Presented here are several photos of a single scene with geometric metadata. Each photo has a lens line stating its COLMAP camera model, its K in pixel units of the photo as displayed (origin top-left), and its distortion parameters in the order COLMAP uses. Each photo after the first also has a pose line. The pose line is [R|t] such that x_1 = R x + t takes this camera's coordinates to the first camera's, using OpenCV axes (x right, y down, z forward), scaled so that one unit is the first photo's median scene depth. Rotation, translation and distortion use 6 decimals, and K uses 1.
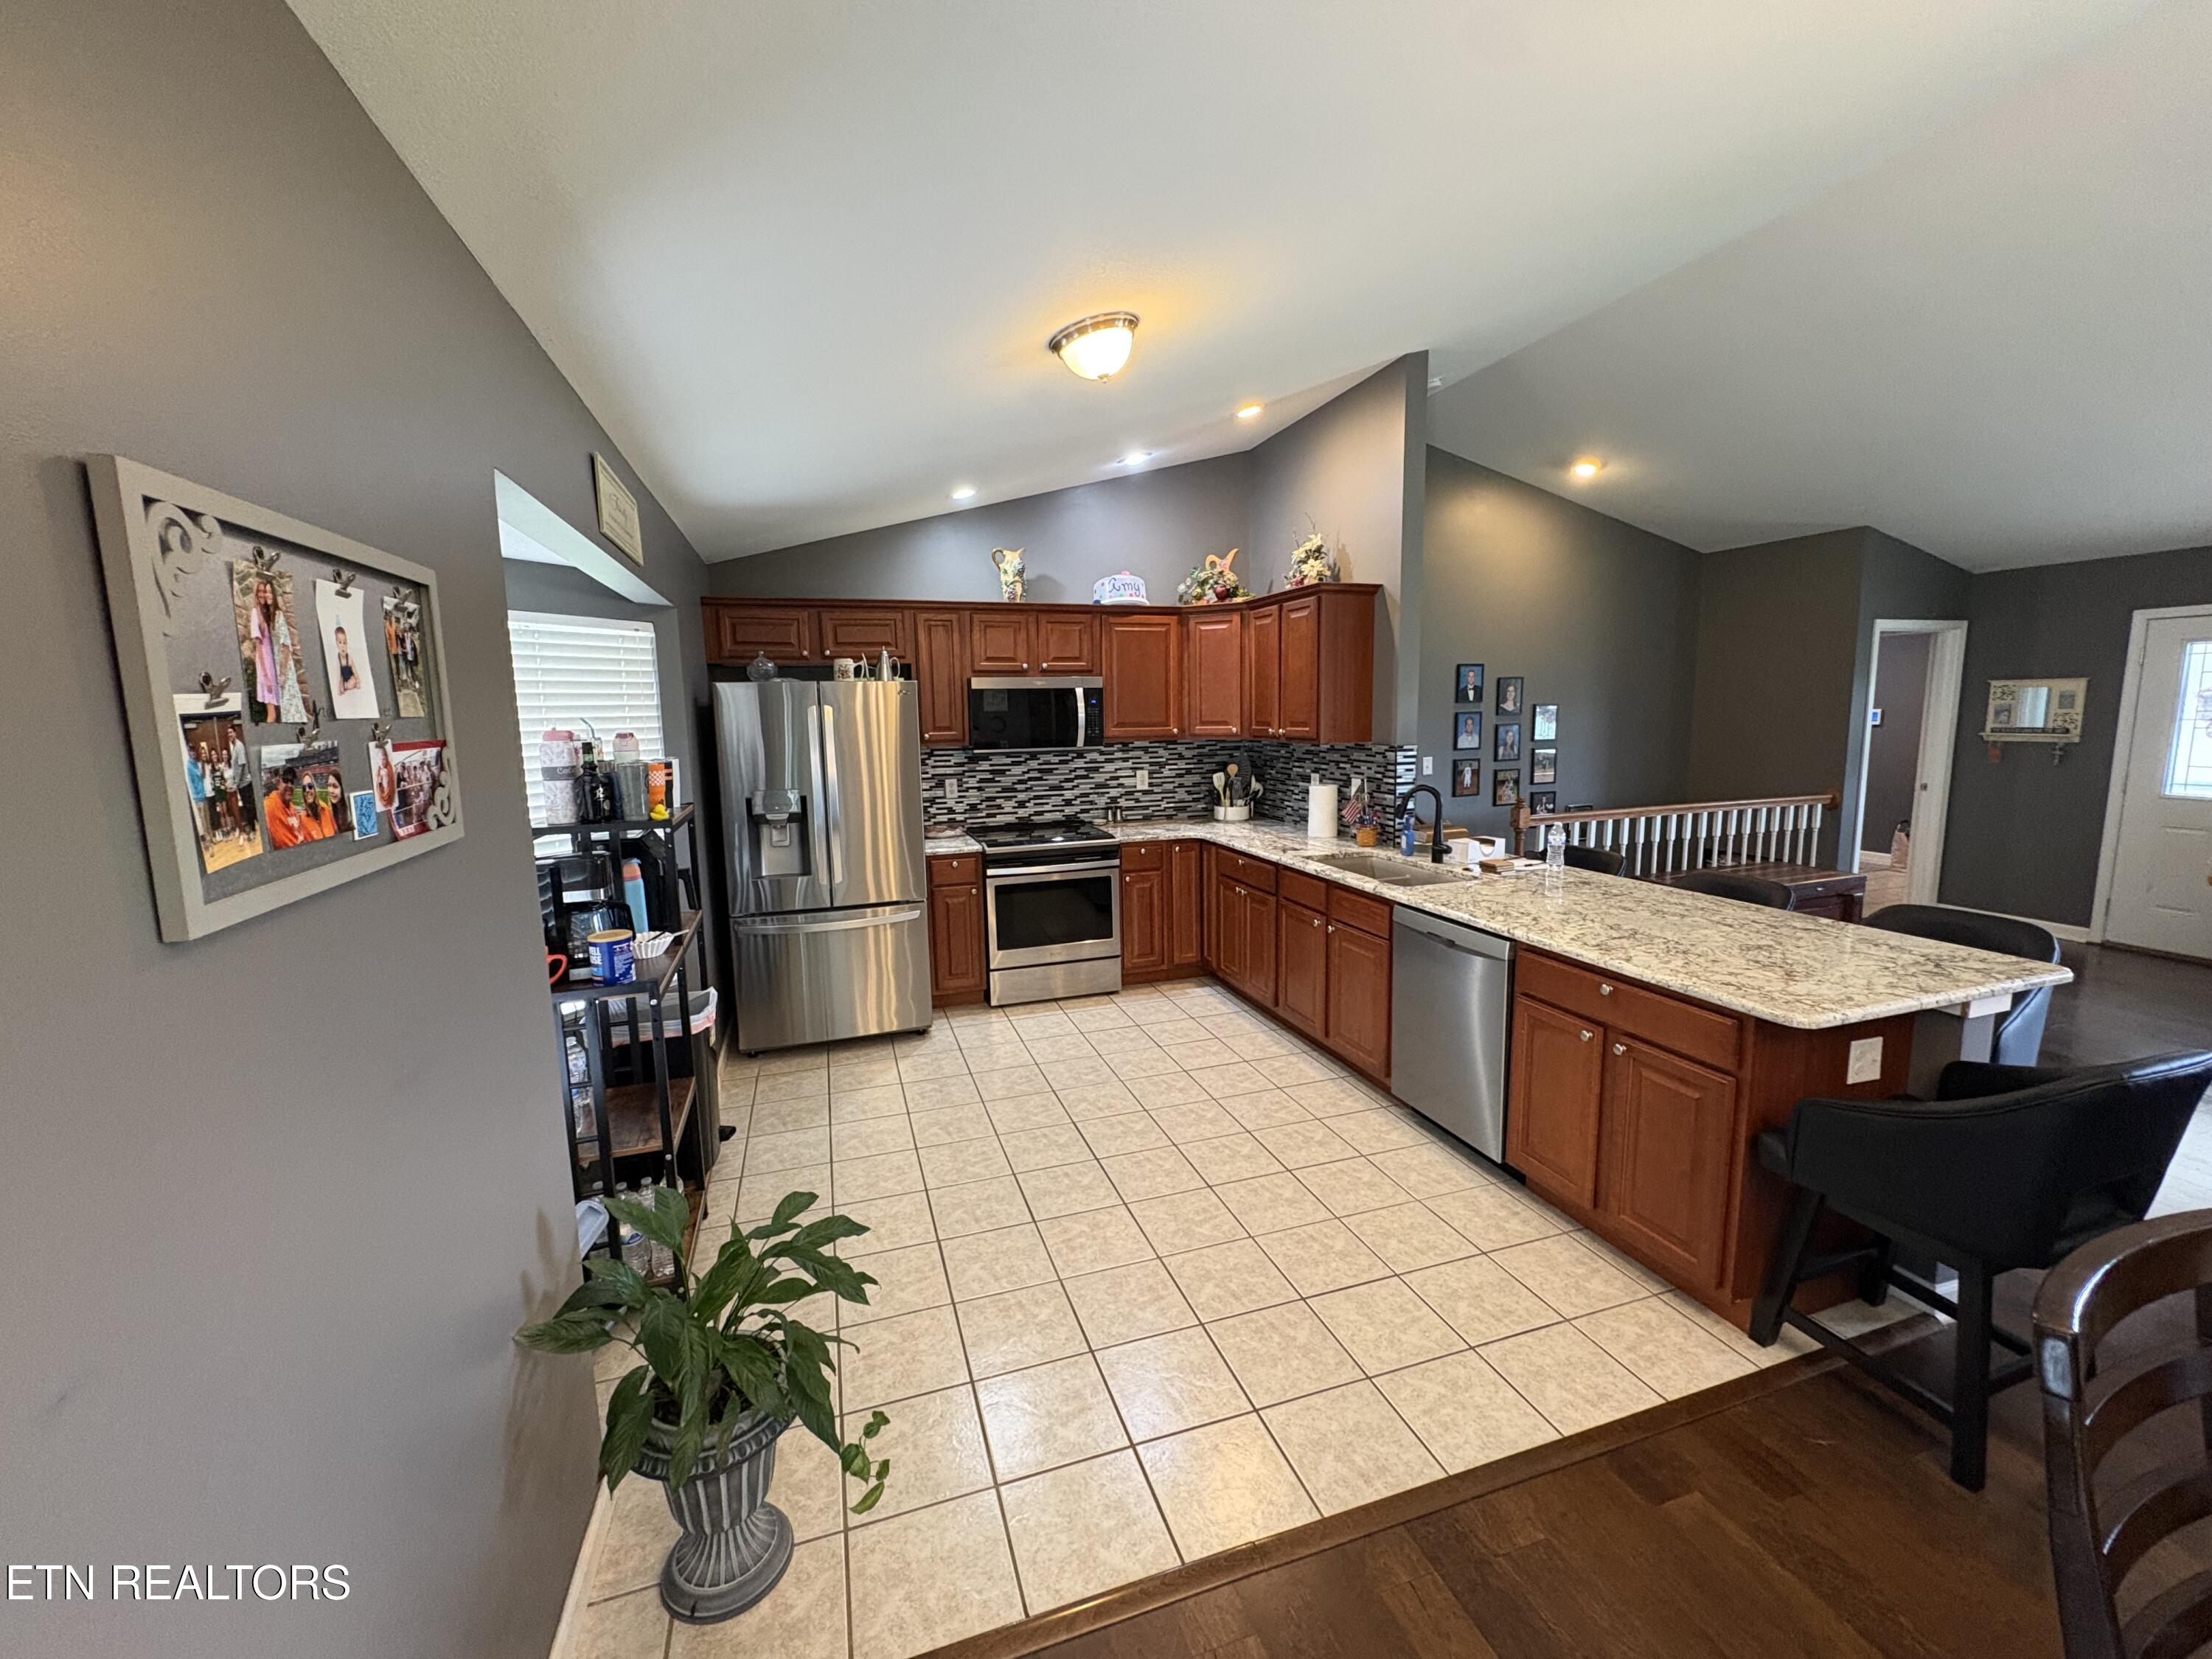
lens RADIAL K [[887.8, 0, 1110.0], [0, 887.8, 833.0], [0, 0, 1]] dist [-0.003050, -0.000094]
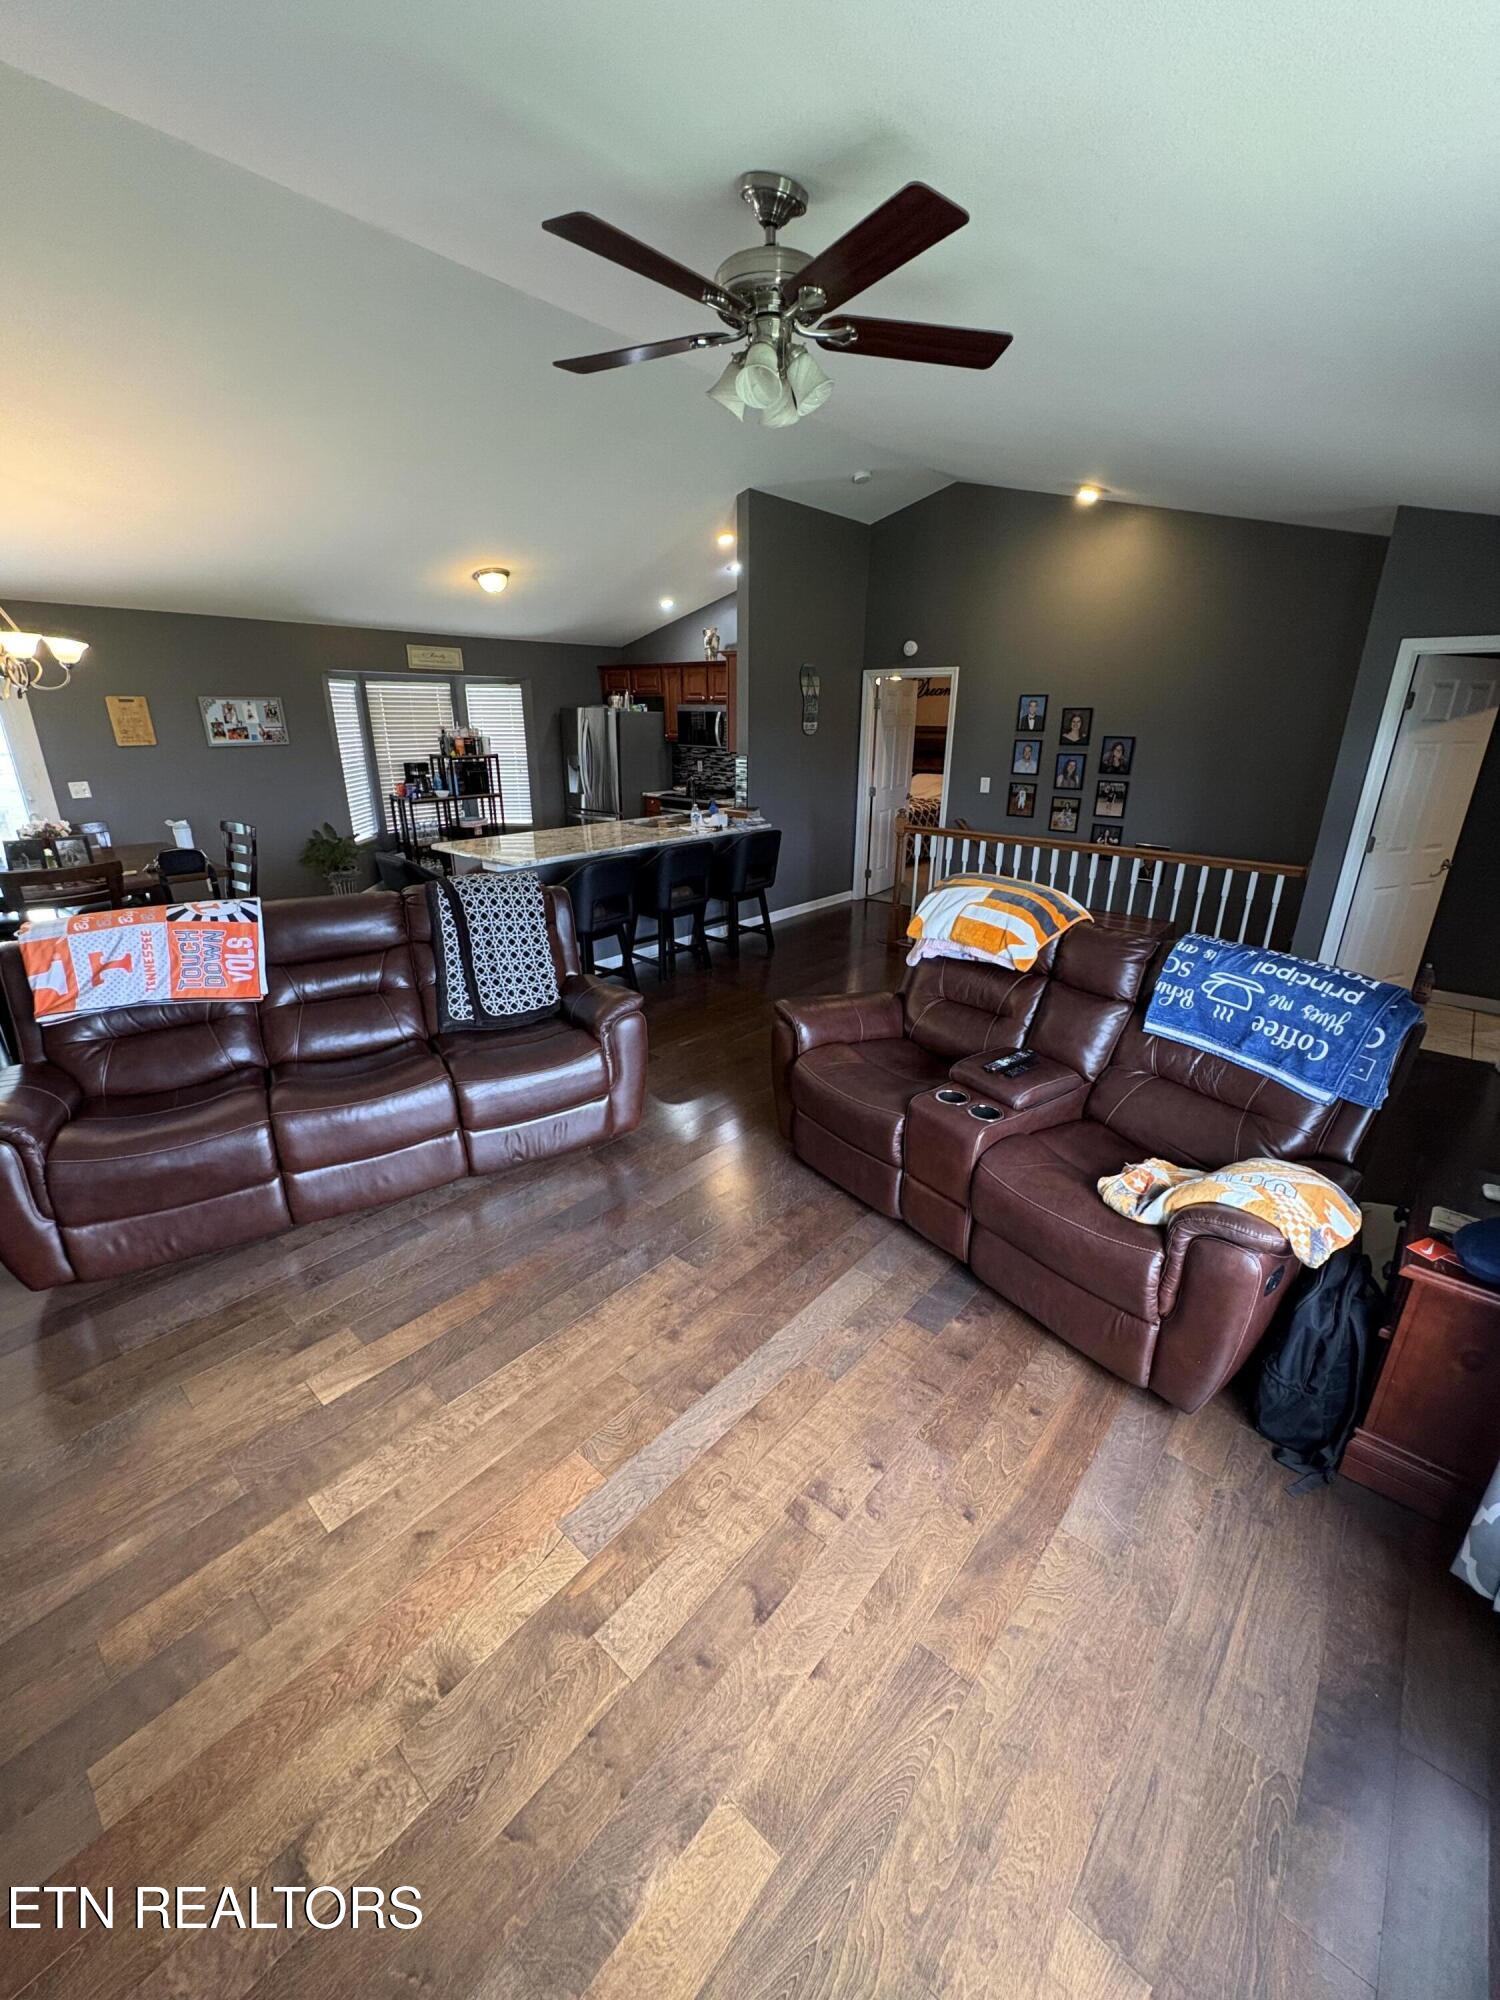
lens RADIAL K [[802.7, 0, 756.7], [0, 802.7, 995.5], [0, 0, 1]] dist [-0.003050, -0.000094]
pose [[0.517464, 0.310073, -0.797550, 1.126247], [-0.129351, 0.949672, 0.285290, -0.074230], [0.845872, -0.044464, 0.531530, 0.158329]]
